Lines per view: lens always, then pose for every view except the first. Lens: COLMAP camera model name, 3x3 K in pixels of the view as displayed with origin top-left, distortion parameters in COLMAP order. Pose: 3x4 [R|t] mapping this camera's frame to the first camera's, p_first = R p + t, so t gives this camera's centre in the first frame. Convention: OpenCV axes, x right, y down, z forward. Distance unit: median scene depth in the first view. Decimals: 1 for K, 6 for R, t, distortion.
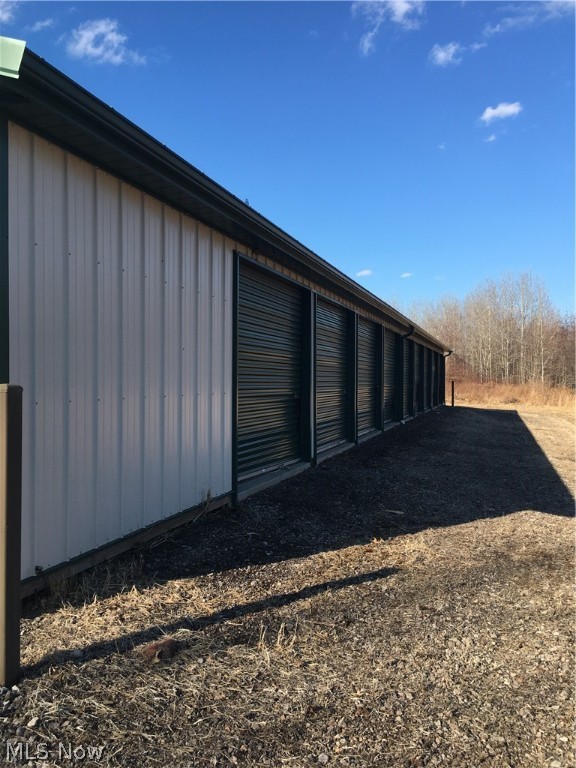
lens RADIAL K [[613.6, 0, 288.0], [0, 613.6, 384.0], [0, 0, 1]] dist [0.078509, -0.115056]
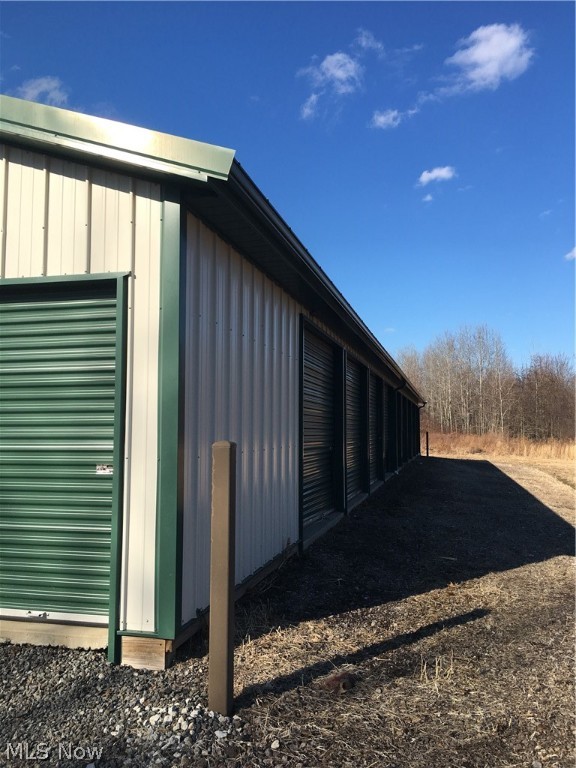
lens RADIAL K [[613.6, 0, 288.0], [0, 613.6, 384.0], [0, 0, 1]] dist [0.078509, -0.115056]
pose [[0.998283, -0.001460, 0.058556, -0.275942], [0.006333, 0.996518, -0.083136, -0.005433], [-0.058230, 0.083364, 0.994816, -0.102928]]
